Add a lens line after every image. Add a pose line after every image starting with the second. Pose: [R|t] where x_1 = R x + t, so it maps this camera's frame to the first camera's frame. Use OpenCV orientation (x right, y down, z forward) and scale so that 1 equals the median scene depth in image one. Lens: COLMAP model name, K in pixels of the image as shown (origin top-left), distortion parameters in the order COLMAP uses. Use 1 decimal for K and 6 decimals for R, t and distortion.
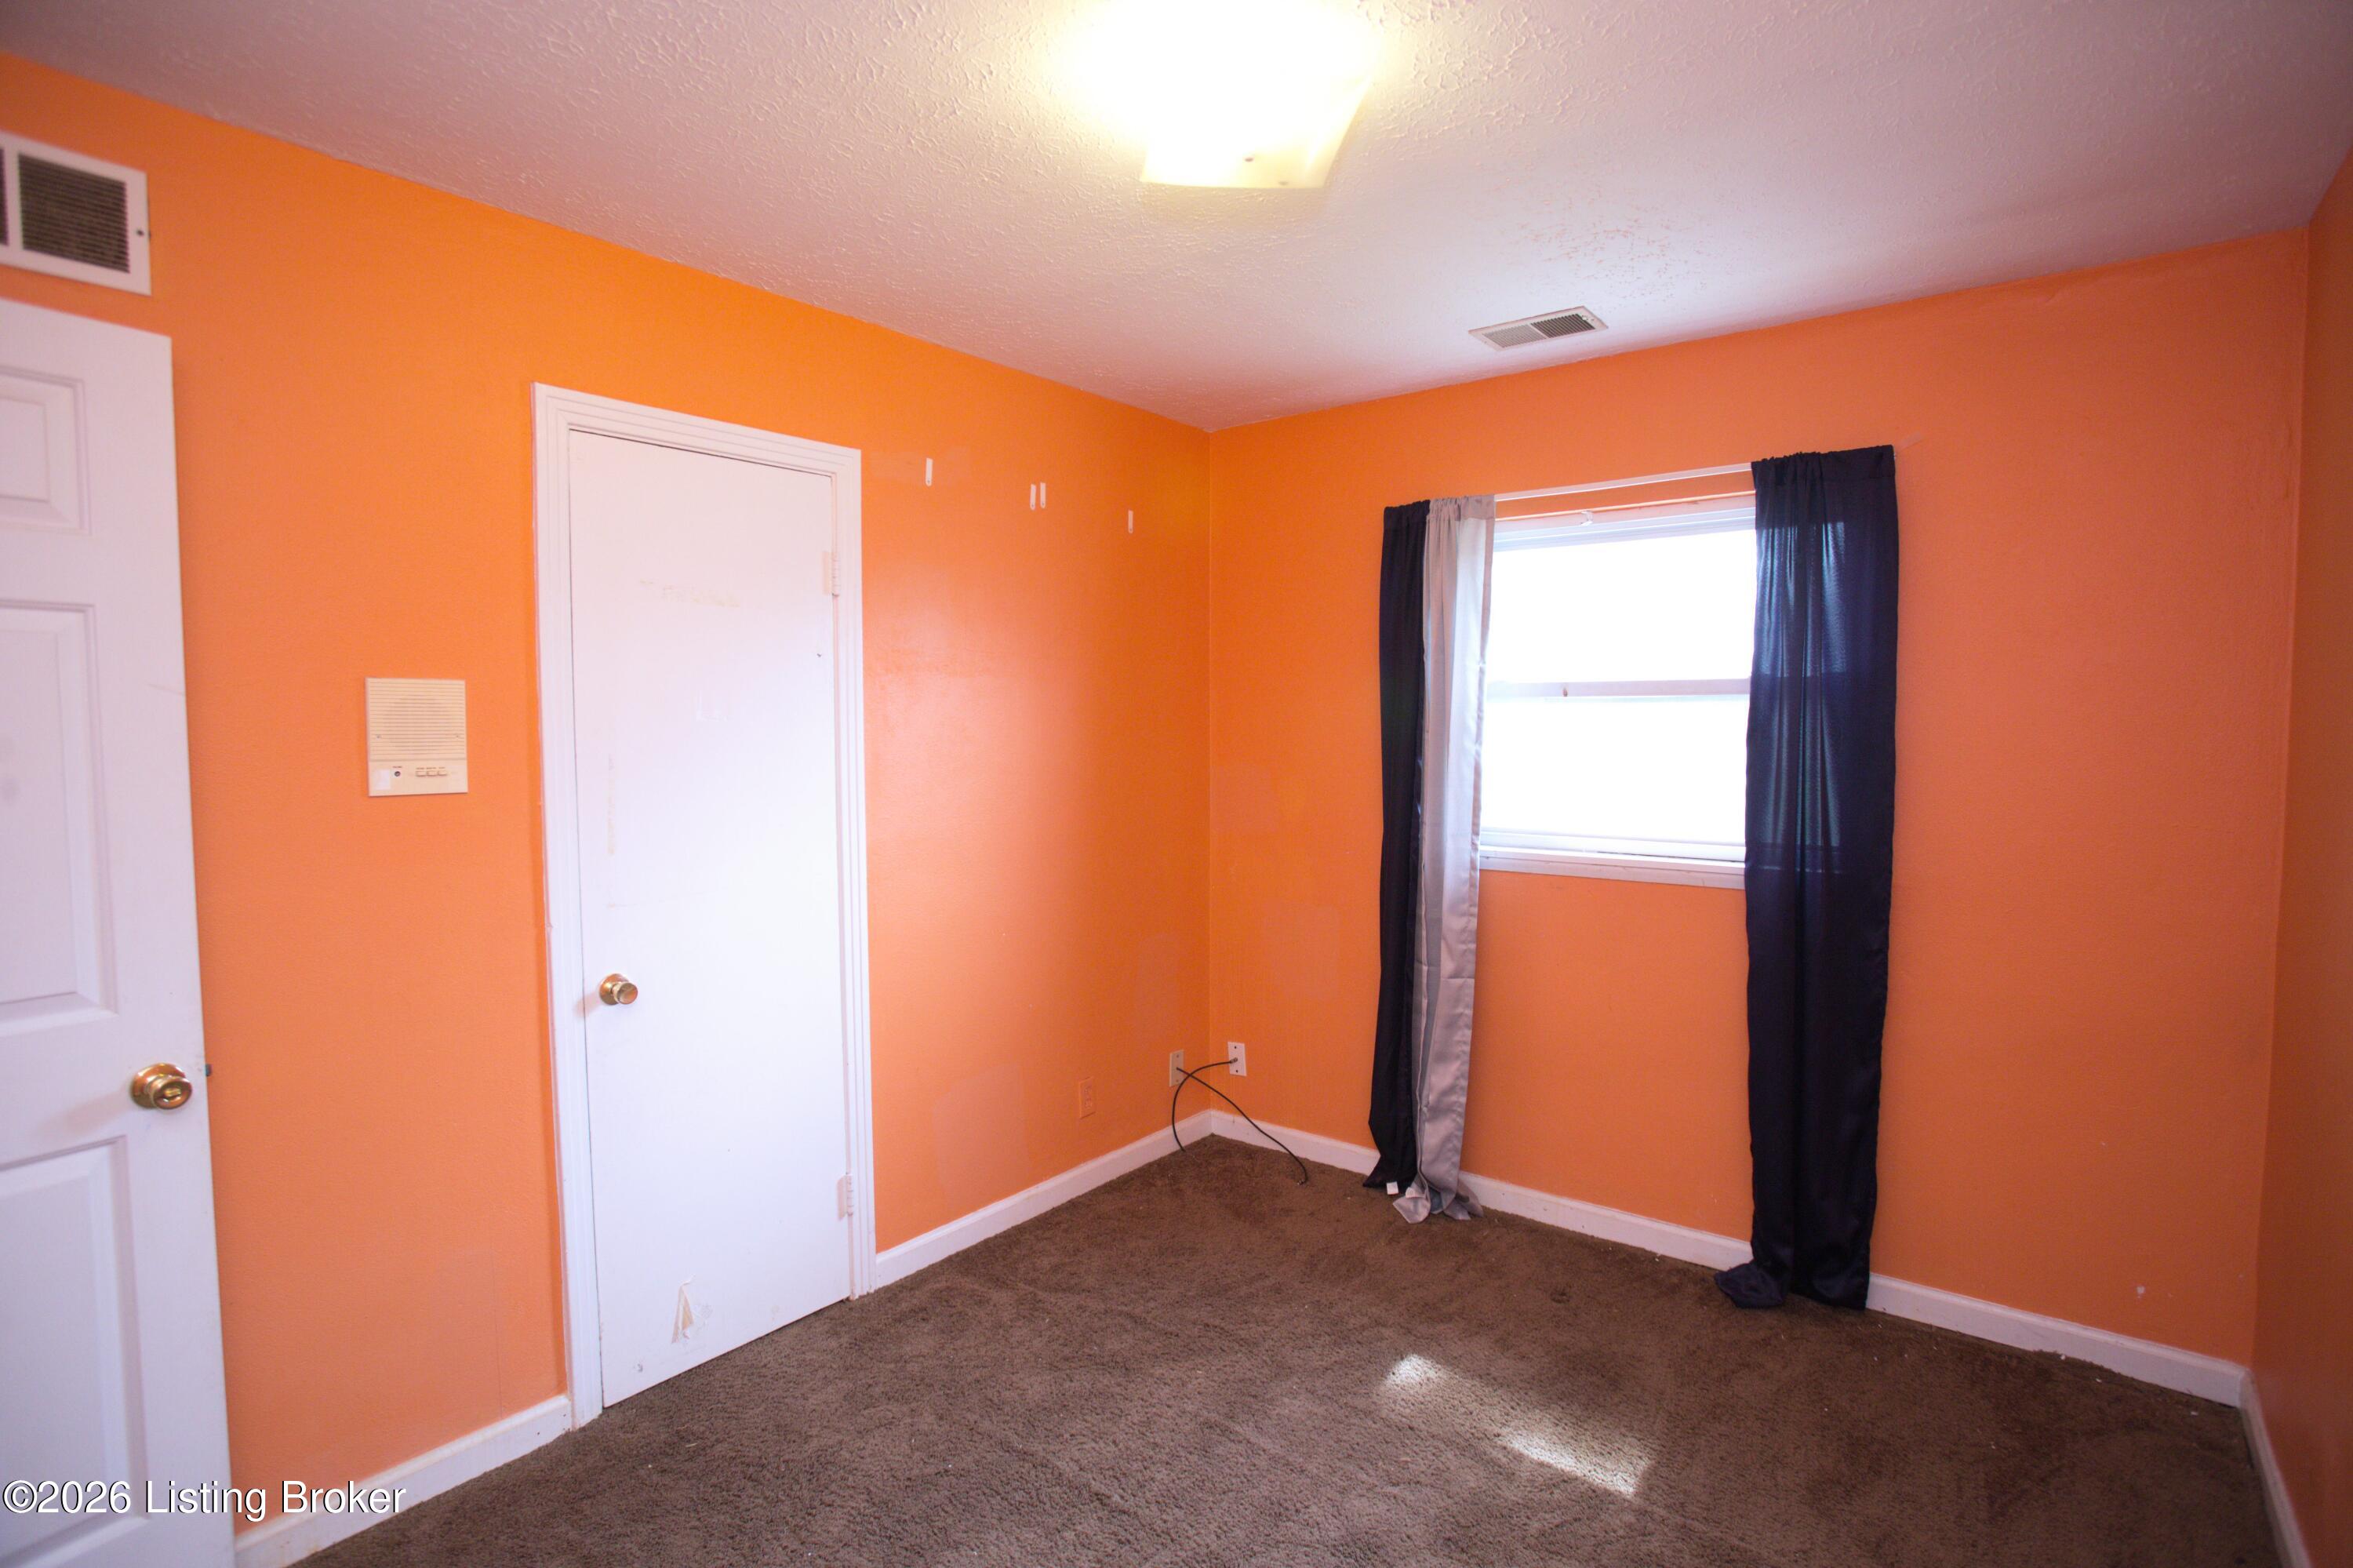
lens RADIAL K [[1130.9, 0, 1175.1], [0, 1130.9, 780.0], [0, 0, 1]] dist [-0.043602, 0.006550]
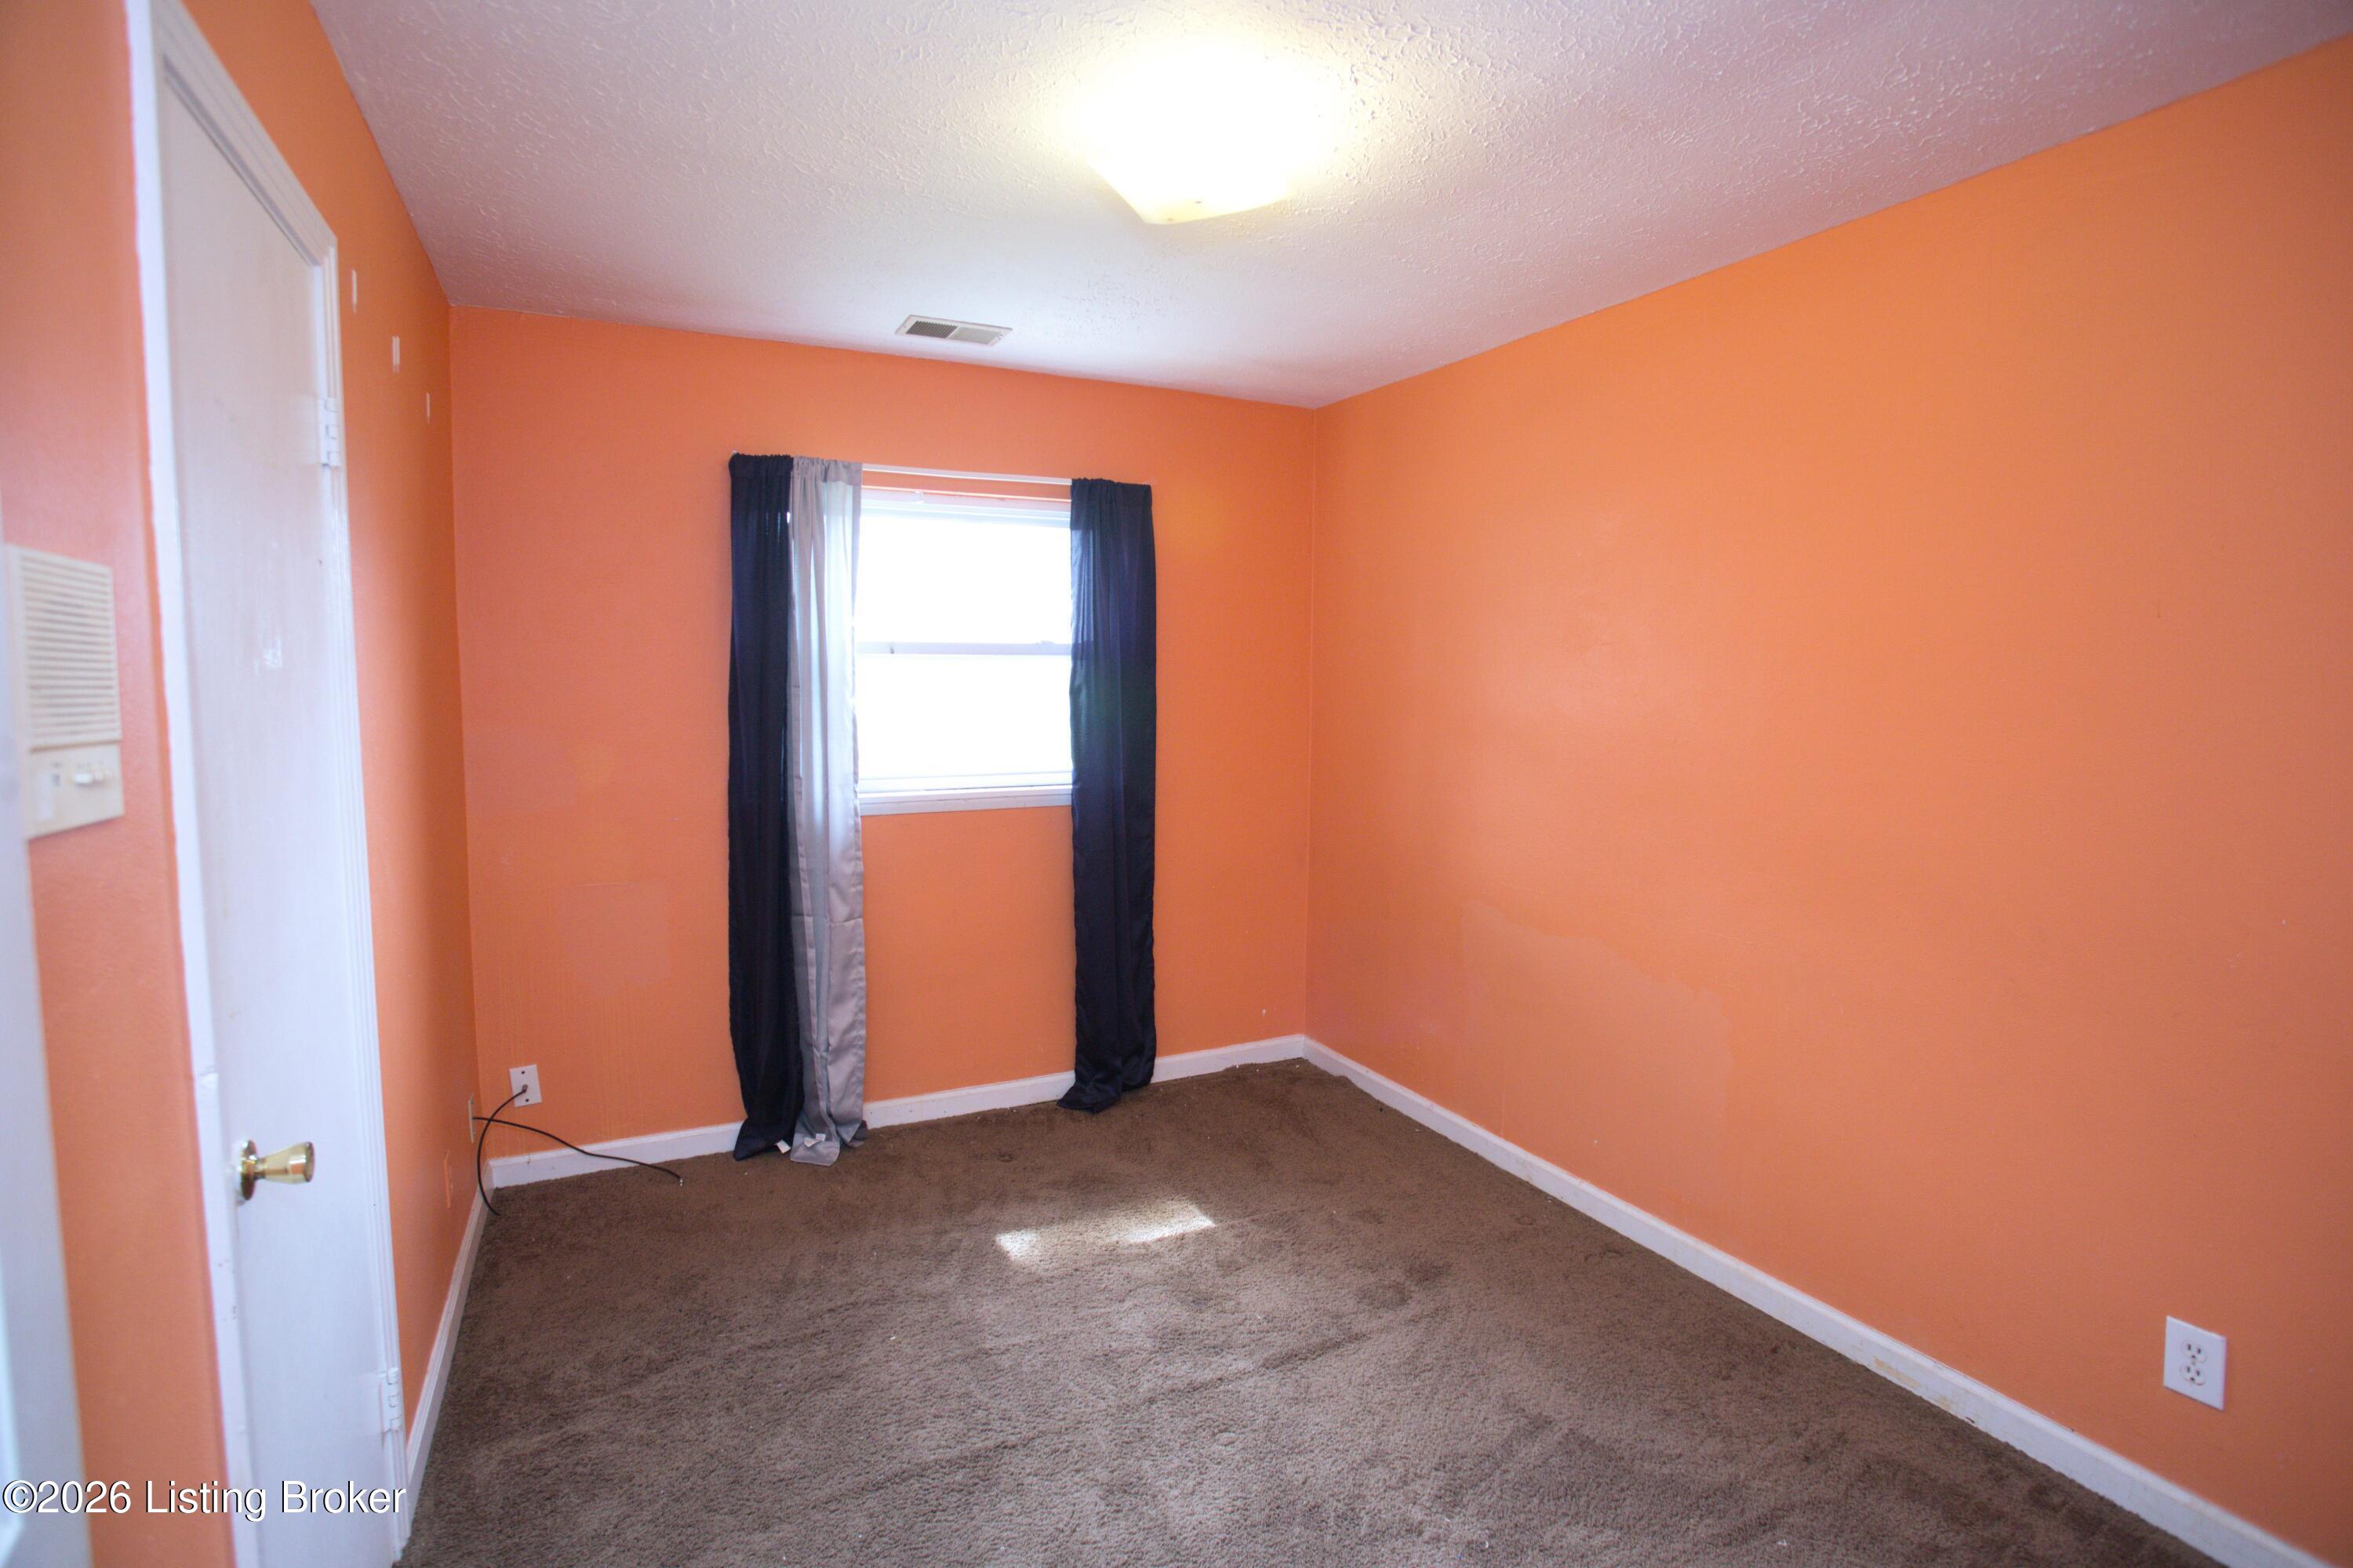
lens RADIAL K [[1130.9, 0, 1181.2], [0, 1130.9, 776.3], [0, 0, 1]] dist [-0.043602, 0.006550]
pose [[0.436497, -0.075563, 0.896527, -0.558503], [0.043904, 0.997069, 0.062661, -0.011214], [-0.898634, 0.012009, 0.438535, 0.262964]]
